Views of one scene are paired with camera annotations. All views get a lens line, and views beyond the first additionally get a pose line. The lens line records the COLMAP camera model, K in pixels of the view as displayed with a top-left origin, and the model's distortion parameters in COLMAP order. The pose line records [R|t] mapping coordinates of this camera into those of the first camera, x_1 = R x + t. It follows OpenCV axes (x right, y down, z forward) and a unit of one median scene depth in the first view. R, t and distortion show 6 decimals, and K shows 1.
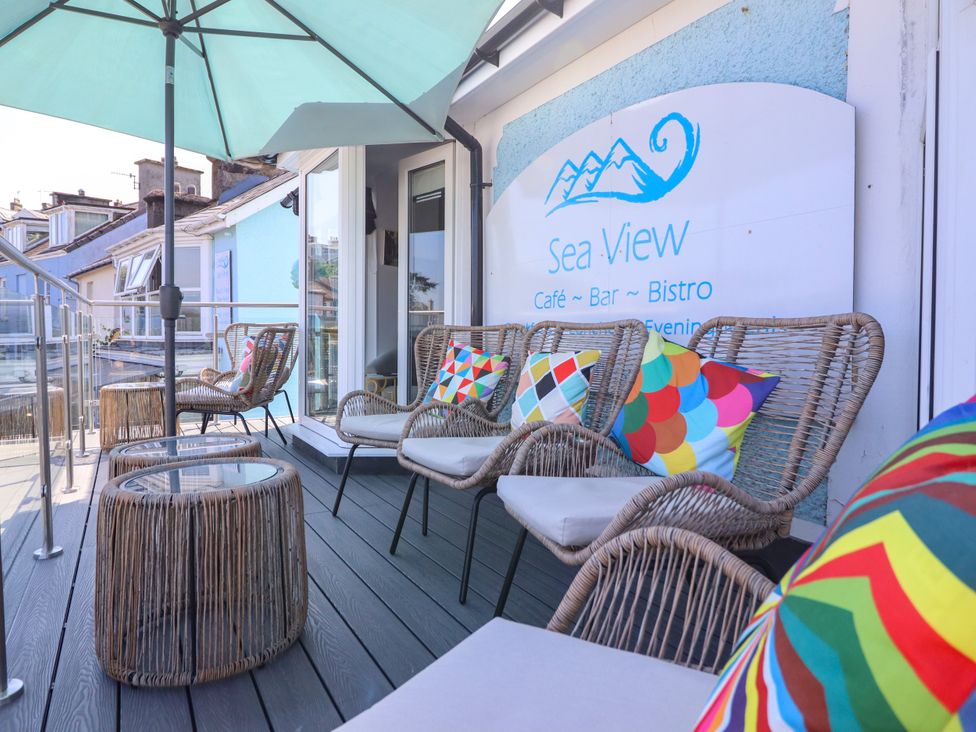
lens RADIAL K [[643.3, 0, 489.0], [0, 643.3, 358.0], [0, 0, 1]] dist [-0.000480, -0.003574]
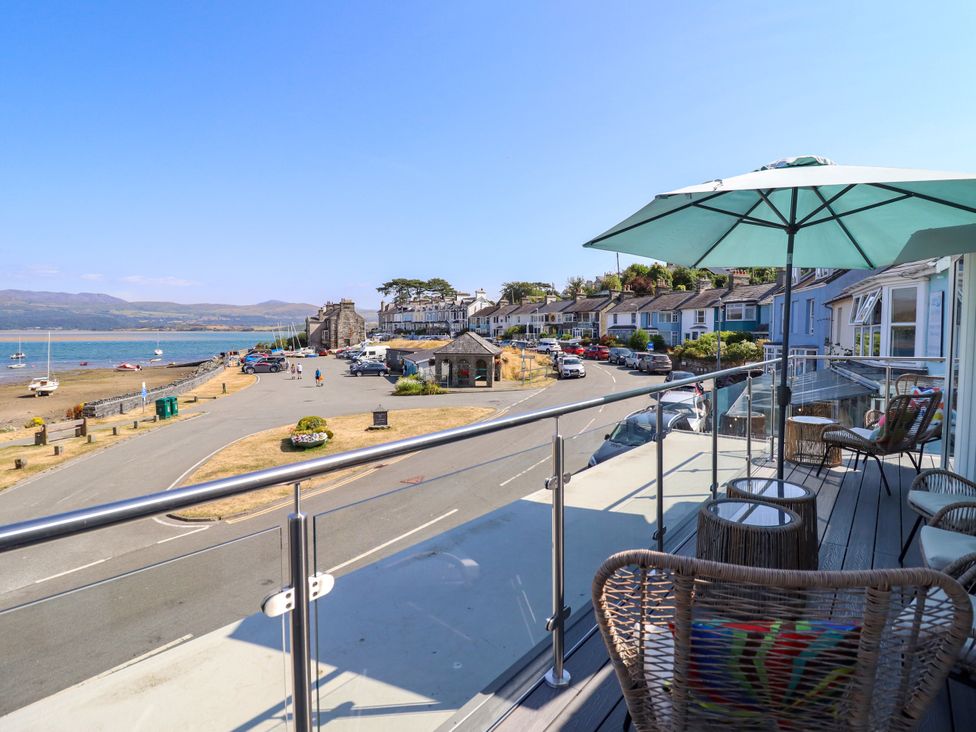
lens RADIAL K [[504.1, 0, 486.5], [0, 504.1, 350.4], [0, 0, 1]] dist [0.001353, -0.013251]
pose [[0.366102, 0.028713, -0.930132, 0.339398], [-0.033573, 0.999281, 0.017633, -0.155321], [0.929969, 0.024772, 0.366803, -0.149538]]
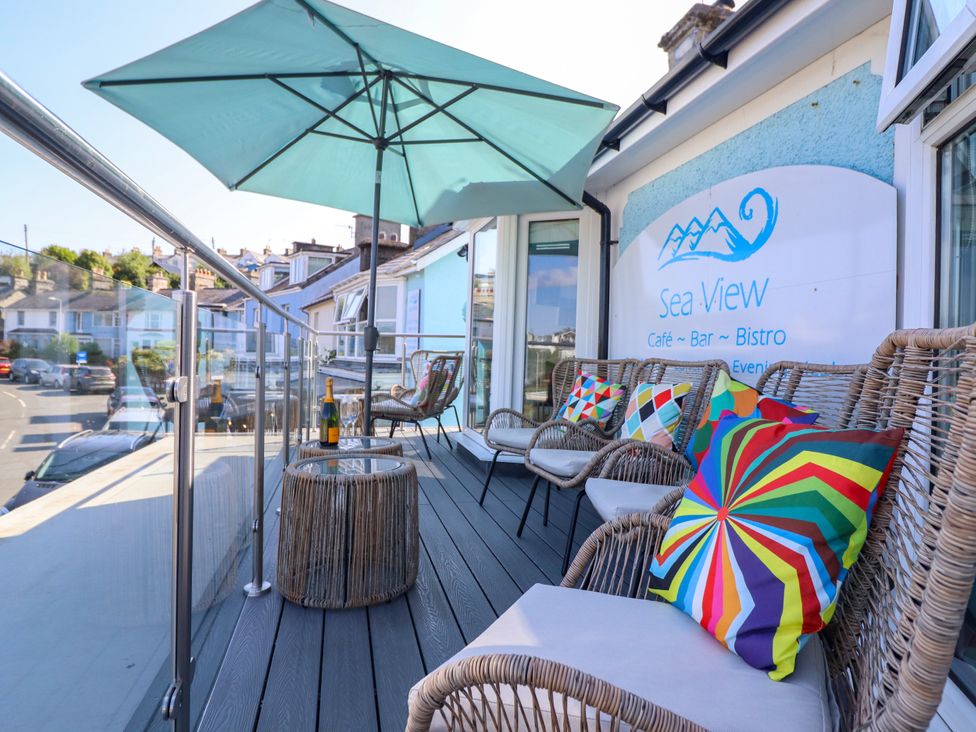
lens RADIAL K [[588.2, 0, 487.3], [0, 588.2, 361.8], [0, 0, 1]] dist [0.001301, -0.000611]
pose [[0.963559, 0.025695, -0.266260, 0.071304], [-0.034110, 0.999053, -0.027028, -0.008412], [0.265314, 0.035125, 0.963522, -0.123653]]
